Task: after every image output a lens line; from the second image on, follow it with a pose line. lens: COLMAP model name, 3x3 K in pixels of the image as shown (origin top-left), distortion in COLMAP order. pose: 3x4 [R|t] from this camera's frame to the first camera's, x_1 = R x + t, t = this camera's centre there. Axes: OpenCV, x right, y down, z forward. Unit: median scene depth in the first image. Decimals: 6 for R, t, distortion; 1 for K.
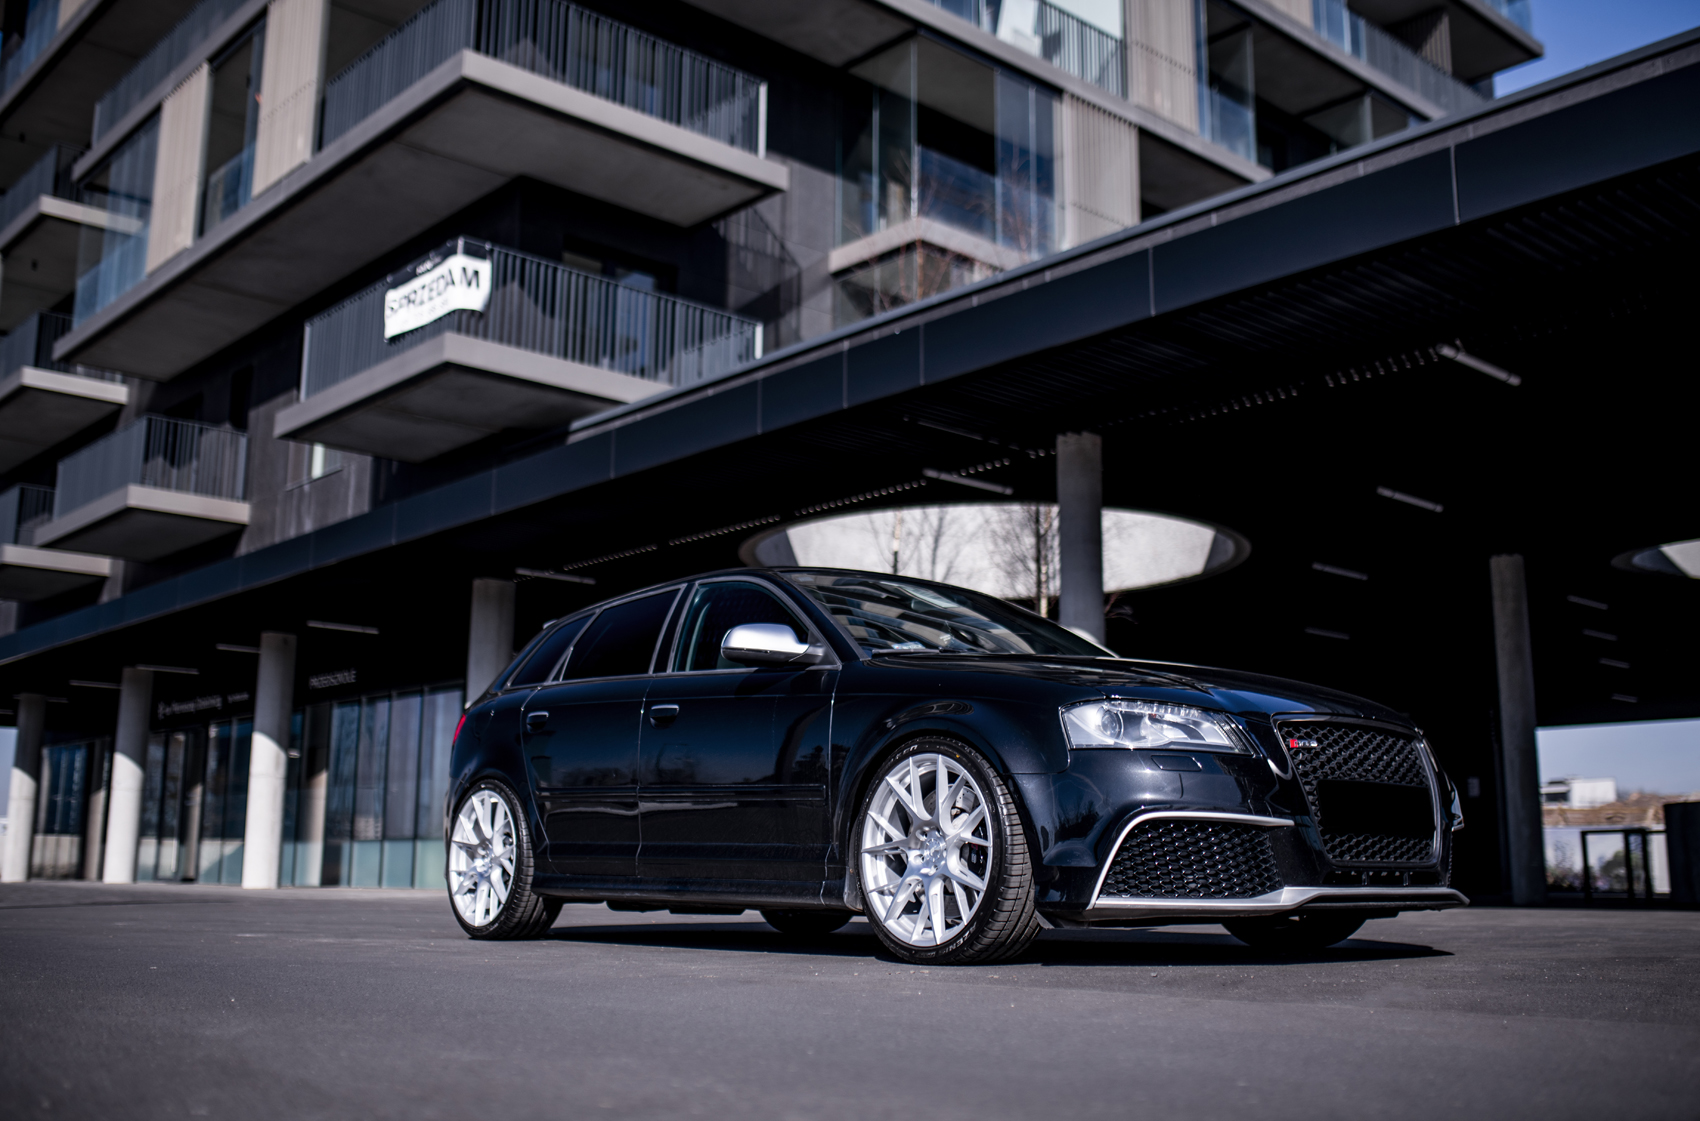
lens RADIAL K [[1664.4, 0, 850.0], [0, 1664.4, 560.5], [0, 0, 1]] dist [-0.052747, 0.010766]
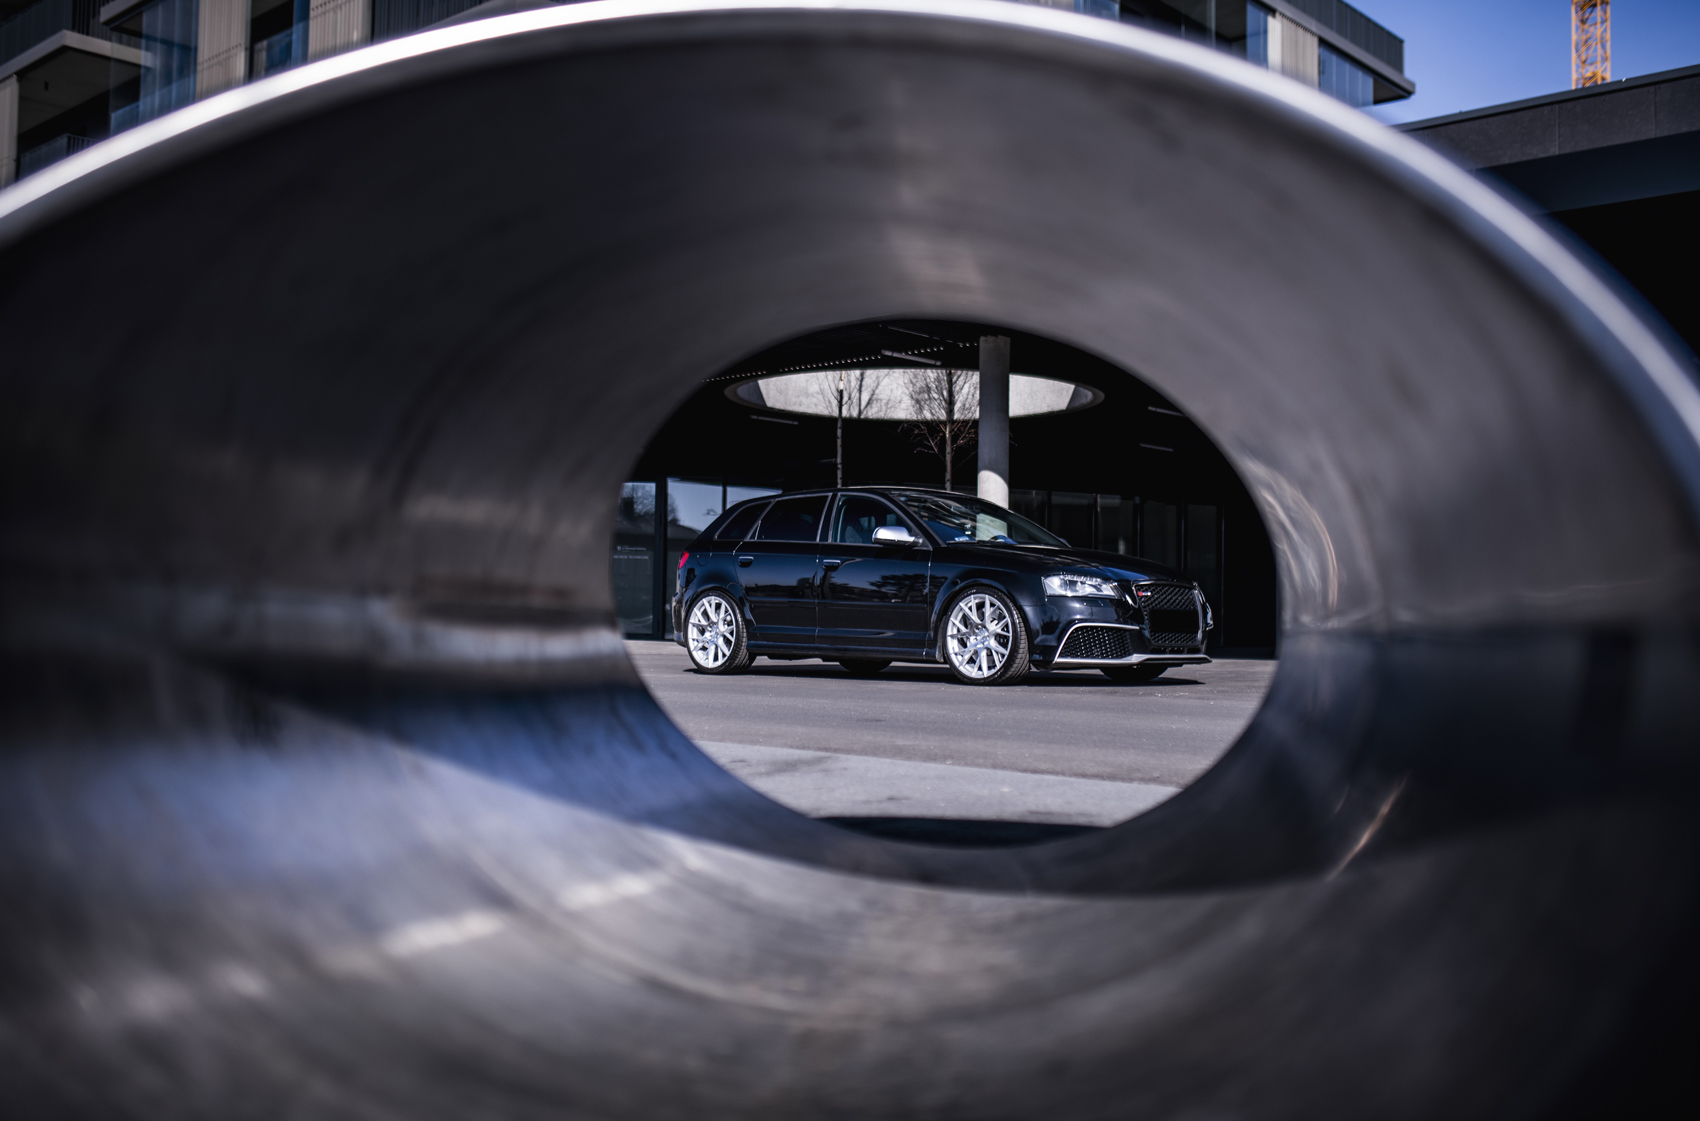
lens RADIAL K [[1614.8, 0, 850.0], [0, 1614.8, 560.5], [0, 0, 1]] dist [-0.051636, 0.003763]
pose [[0.995348, 0.013437, 0.095406, -0.332090], [-0.027662, 0.988391, 0.149392, -0.245835], [-0.092291, -0.151337, 0.984164, -1.108013]]
